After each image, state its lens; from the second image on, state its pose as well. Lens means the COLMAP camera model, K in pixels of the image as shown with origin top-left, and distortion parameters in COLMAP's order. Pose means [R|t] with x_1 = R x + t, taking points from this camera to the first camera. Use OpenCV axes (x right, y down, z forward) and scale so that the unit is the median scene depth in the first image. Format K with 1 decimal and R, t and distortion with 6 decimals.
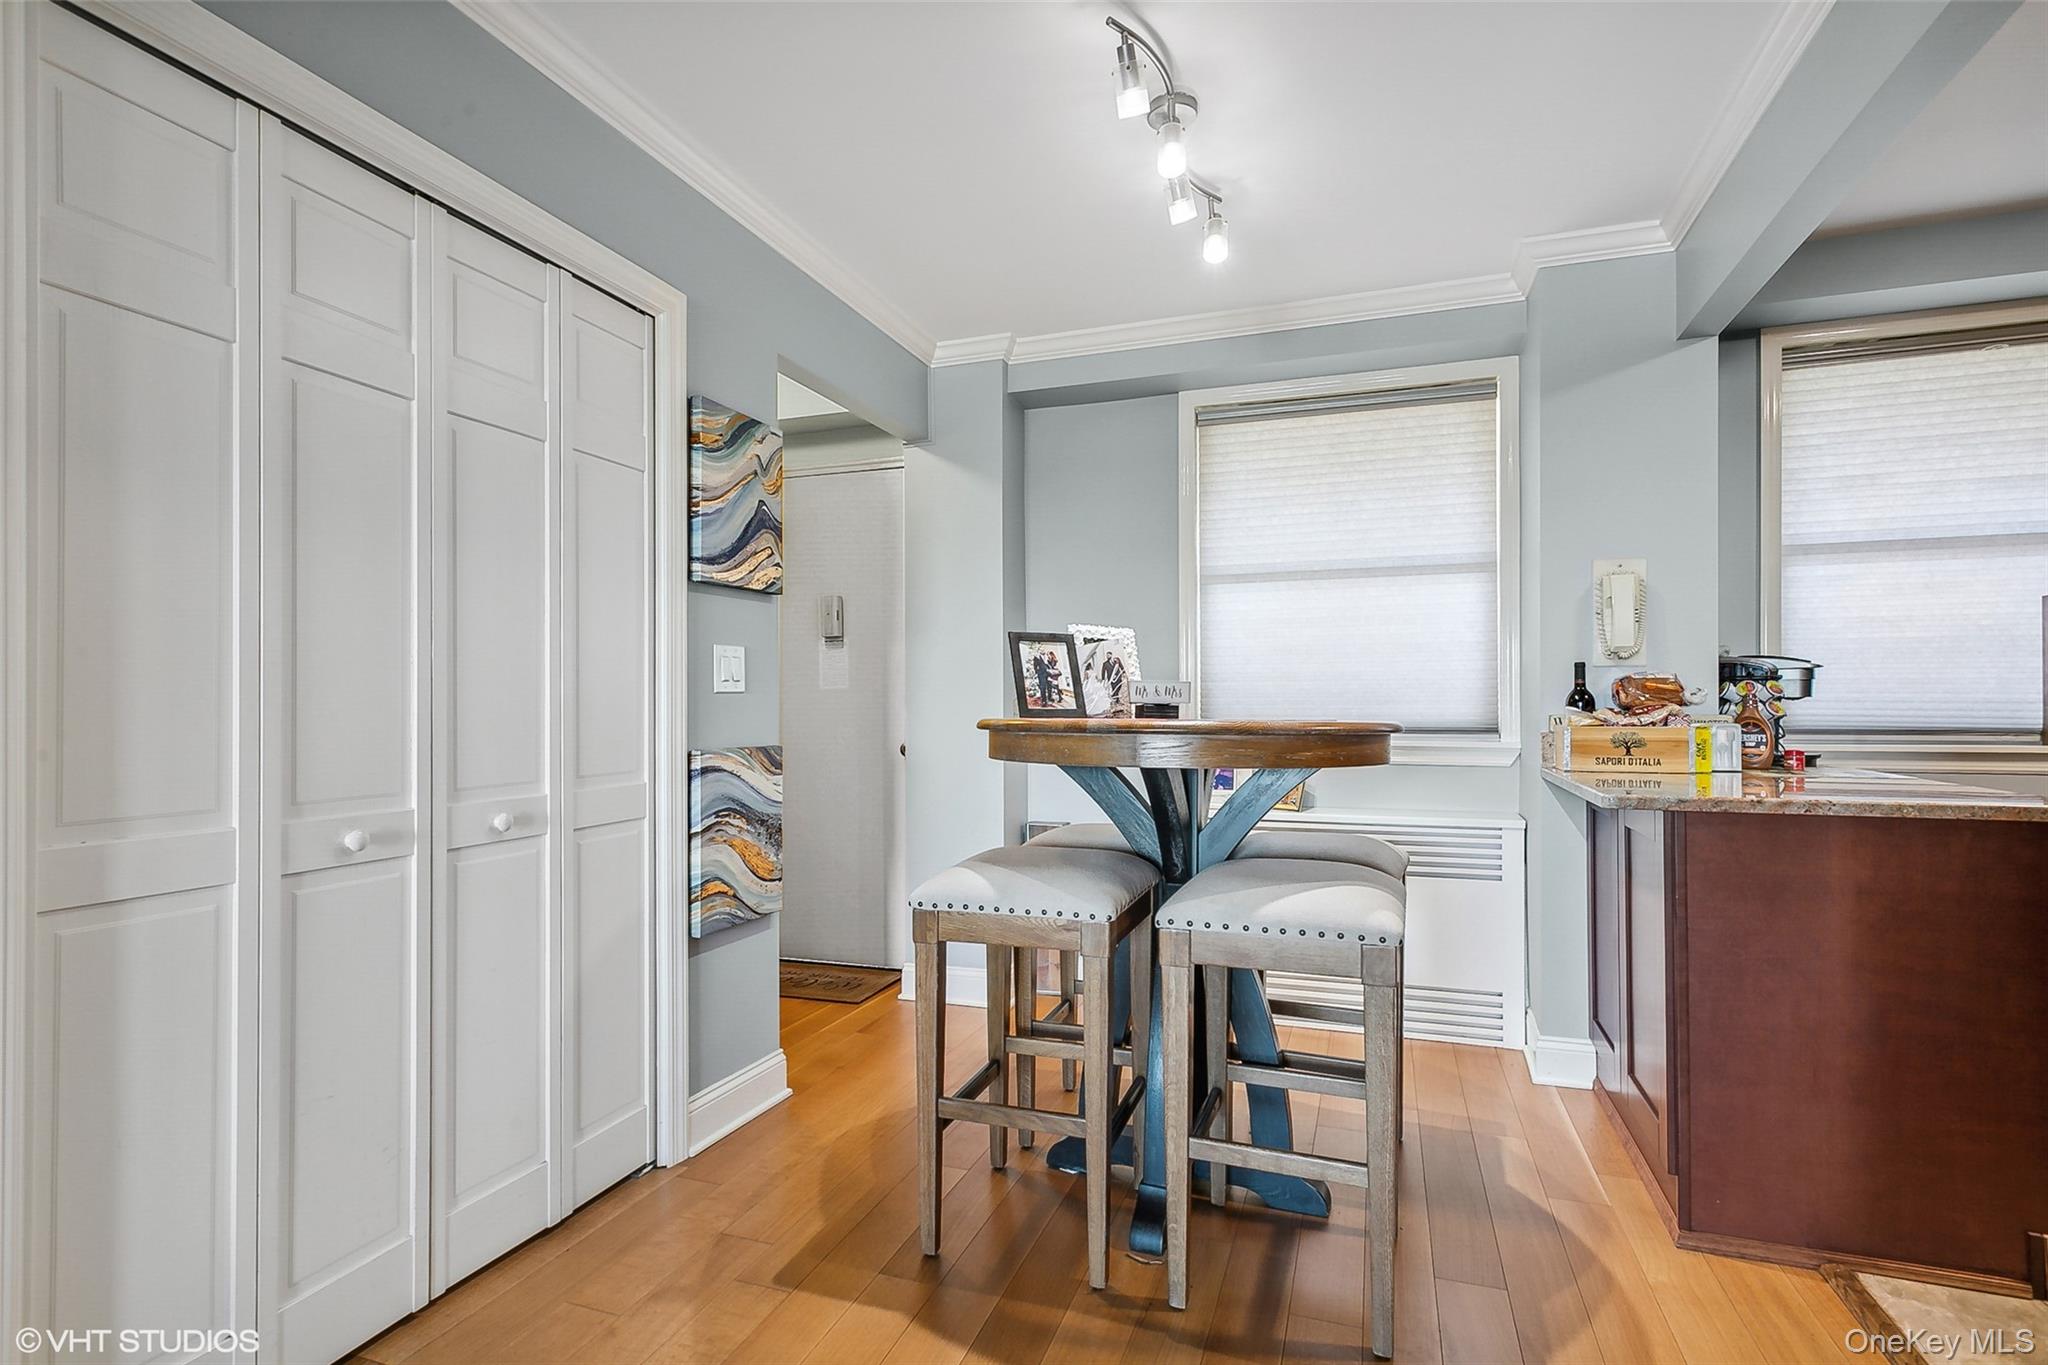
lens RADIAL K [[996.8, 0, 1029.0], [0, 996.8, 698.3], [0, 0, 1]] dist [0.001667, 0.004900]
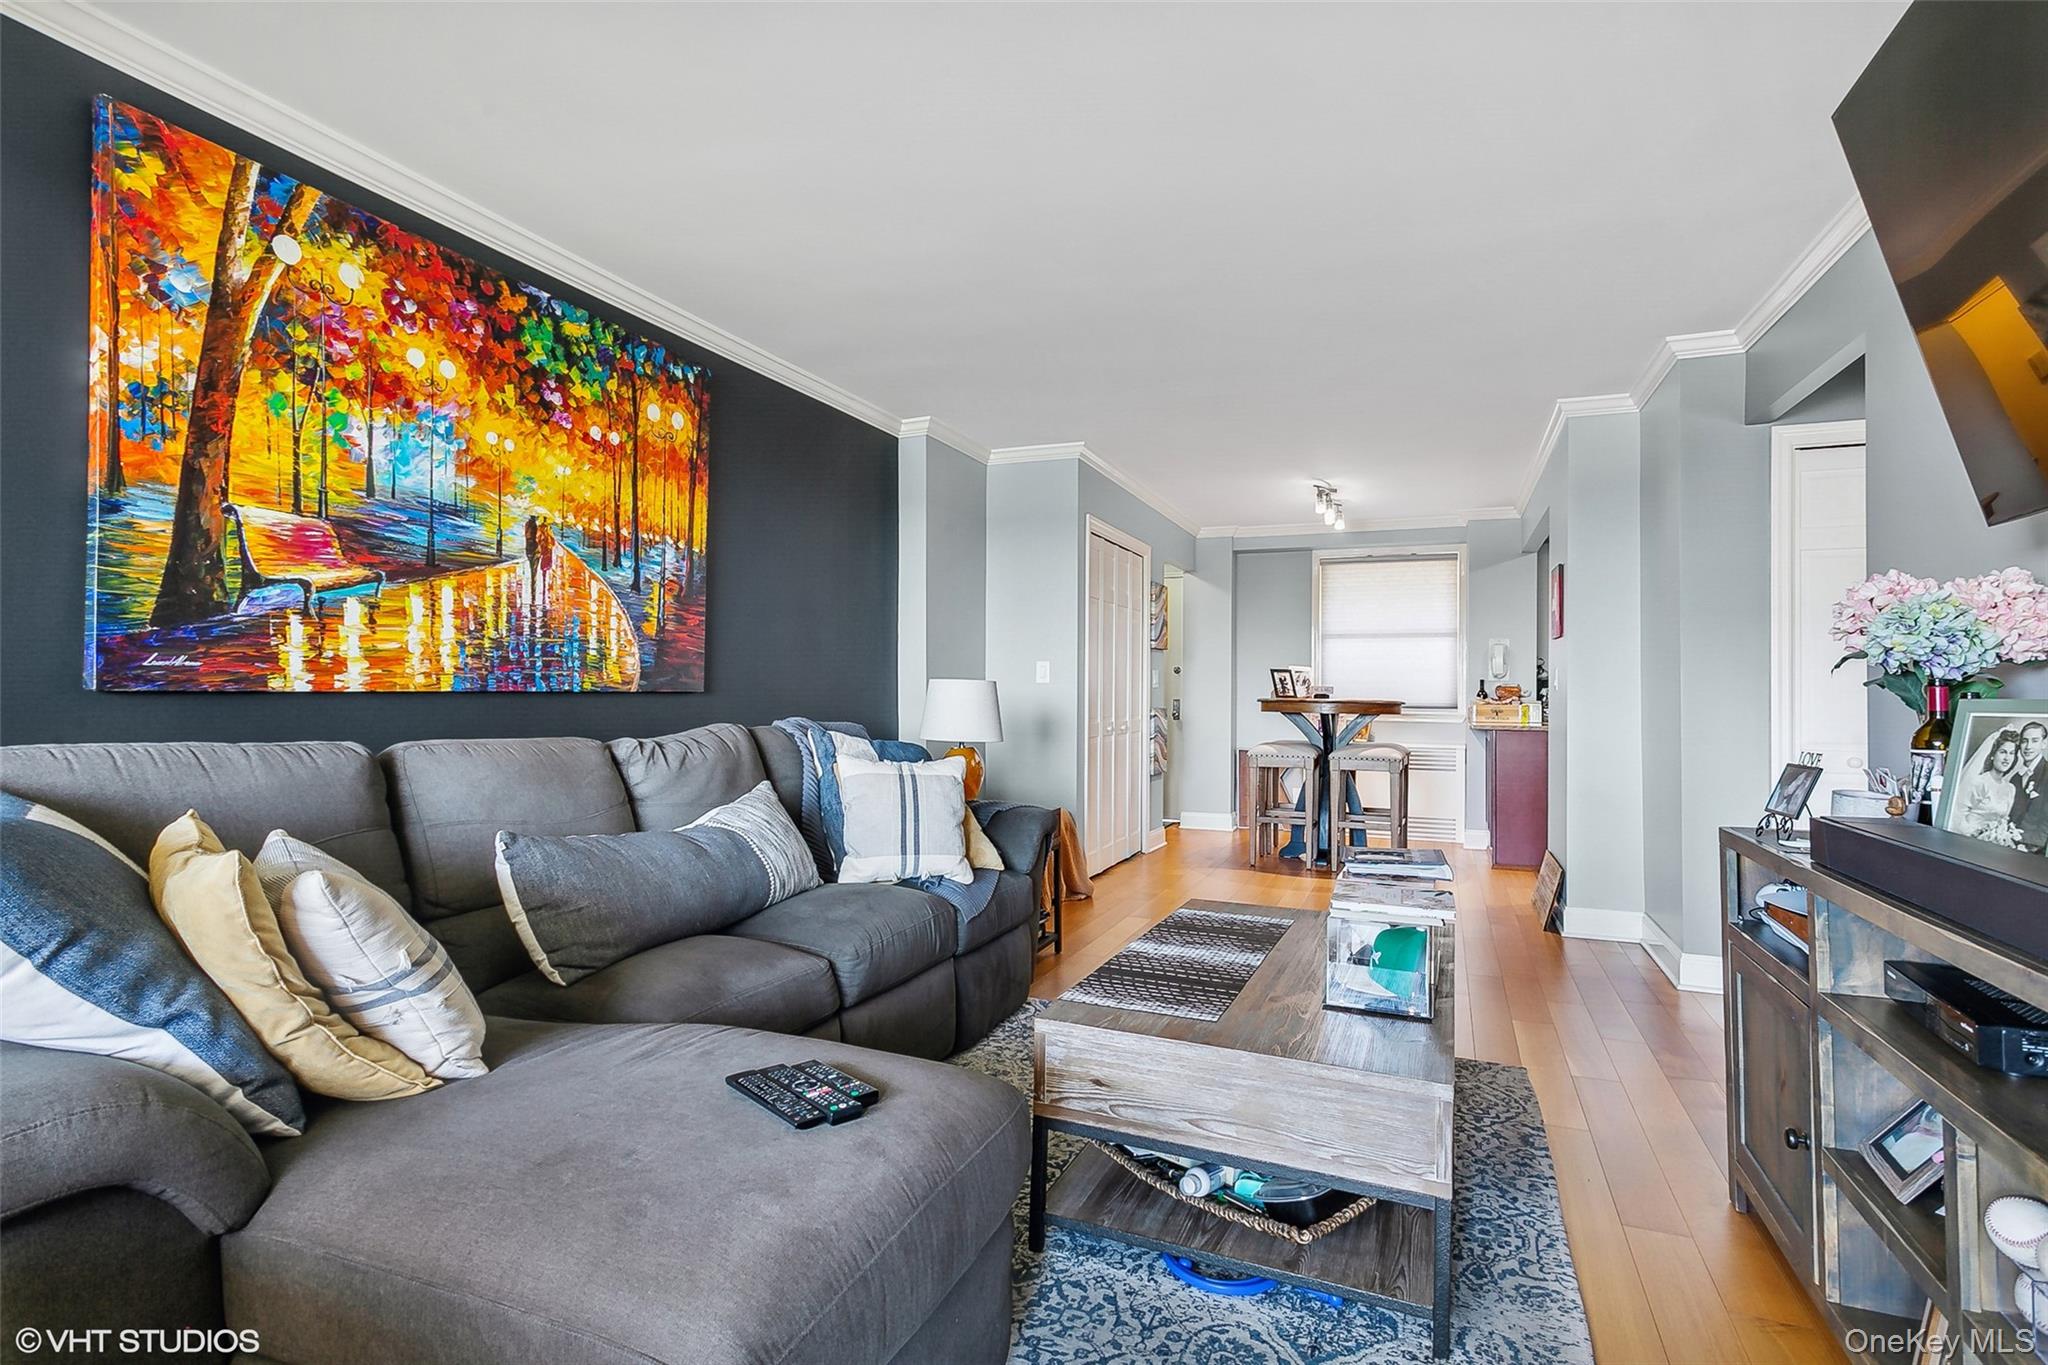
lens RADIAL K [[996.8, 0, 1029.5], [0, 996.8, 676.6], [0, 0, 1]] dist [0.001667, 0.004900]
pose [[0.998831, 0.010809, -0.047125, -0.491284], [-0.011303, 0.999884, -0.010238, -0.004466], [0.047009, 0.010758, 0.998837, -1.632849]]
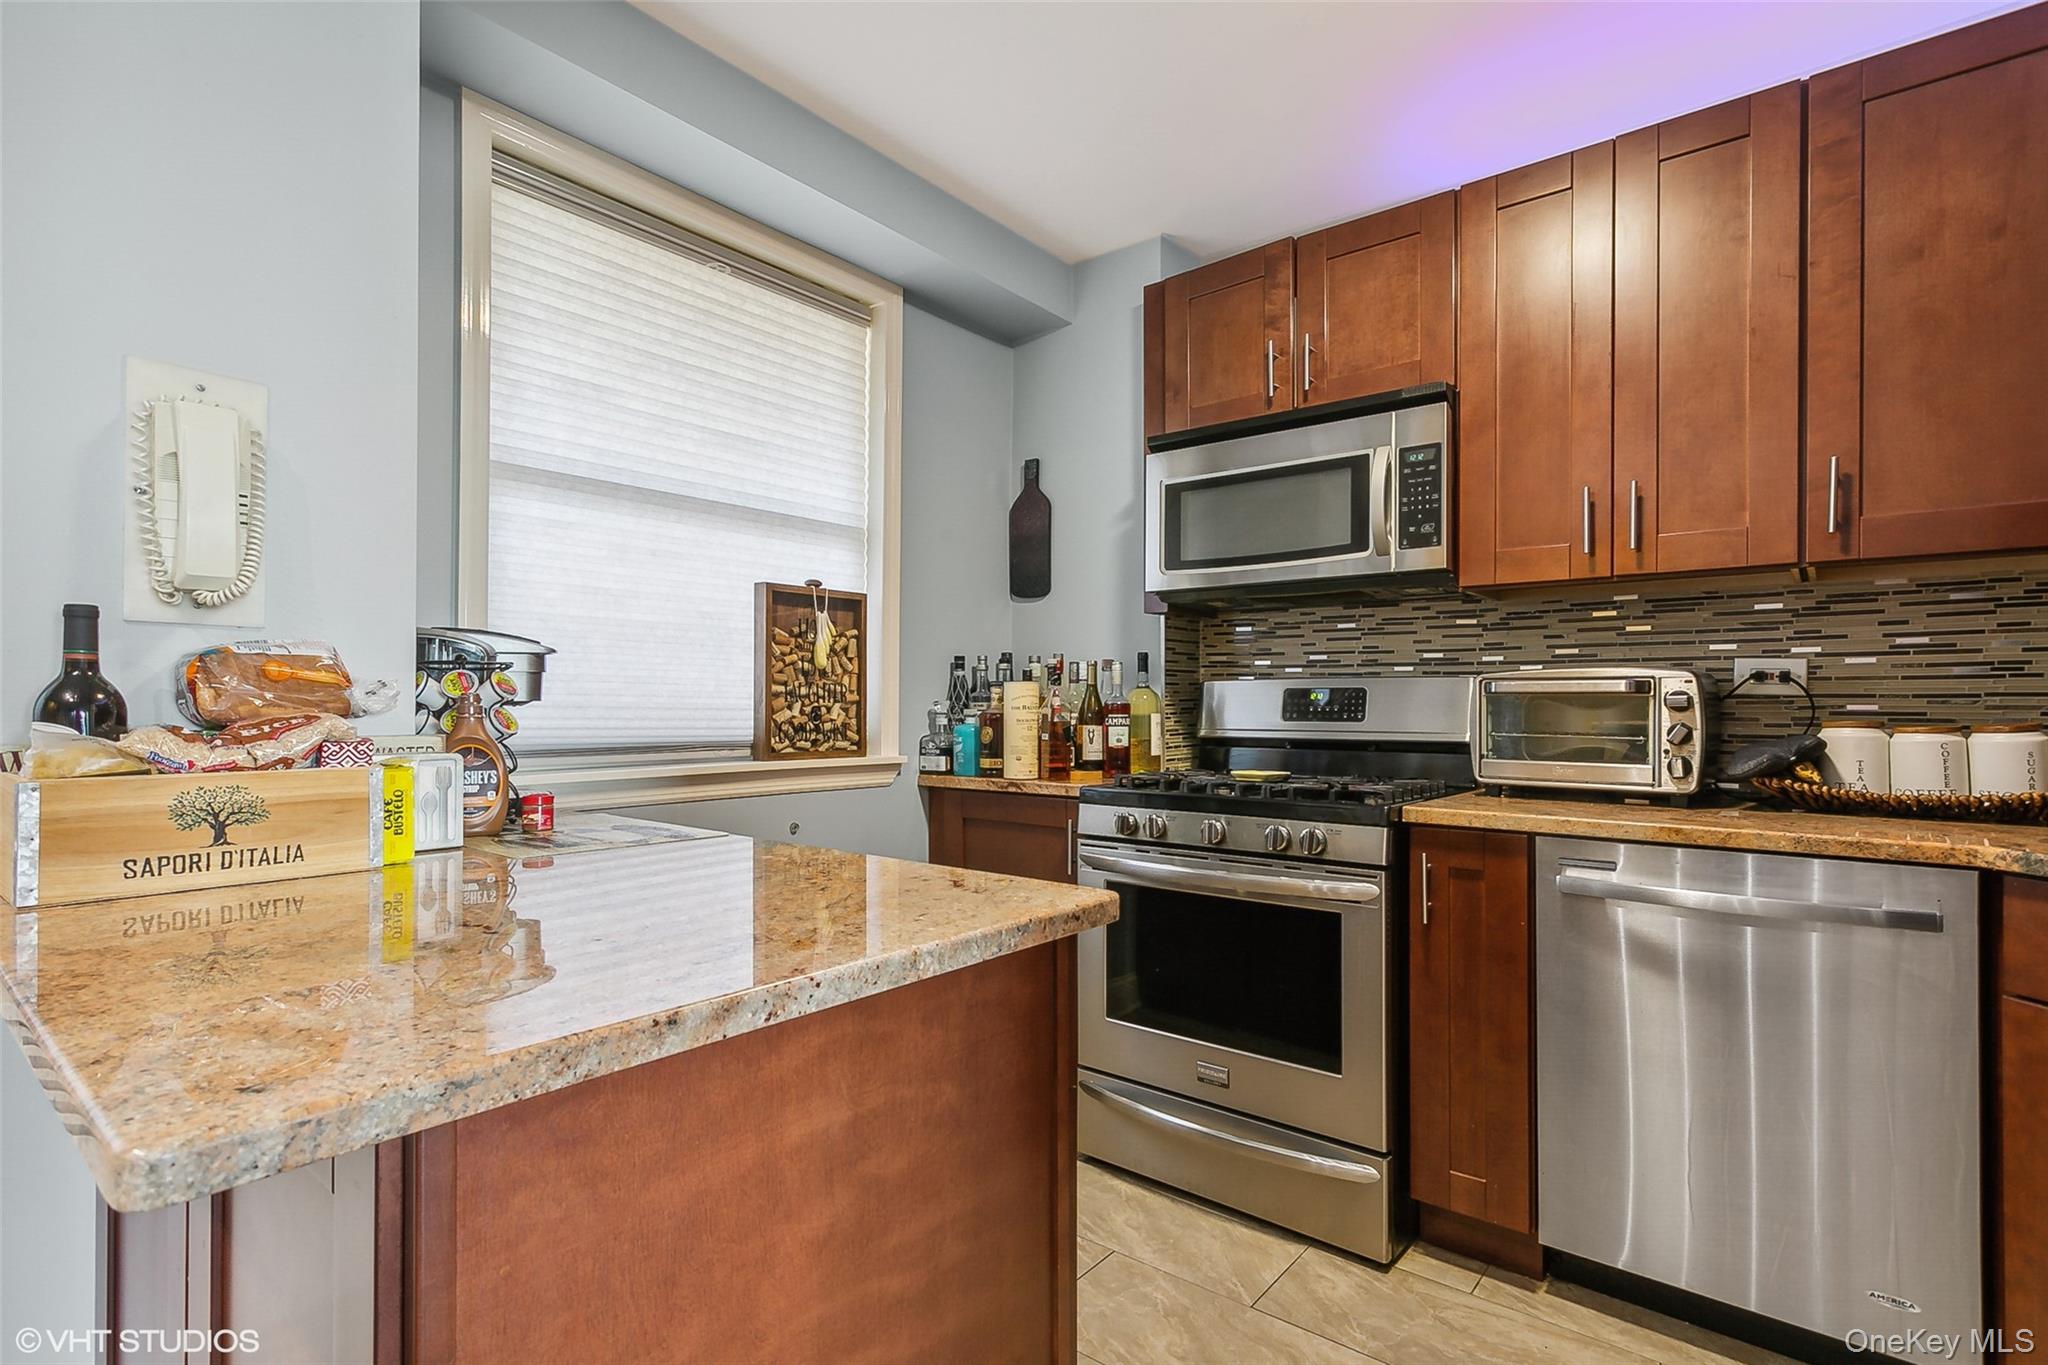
lens RADIAL K [[996.8, 0, 1022.2], [0, 996.8, 697.5], [0, 0, 1]] dist [0.001667, 0.004900]
pose [[0.332468, 0.010799, 0.943053, 0.320258], [-0.009393, 0.999923, -0.008139, -0.001378], [-0.943068, -0.006152, 0.332544, 0.548782]]
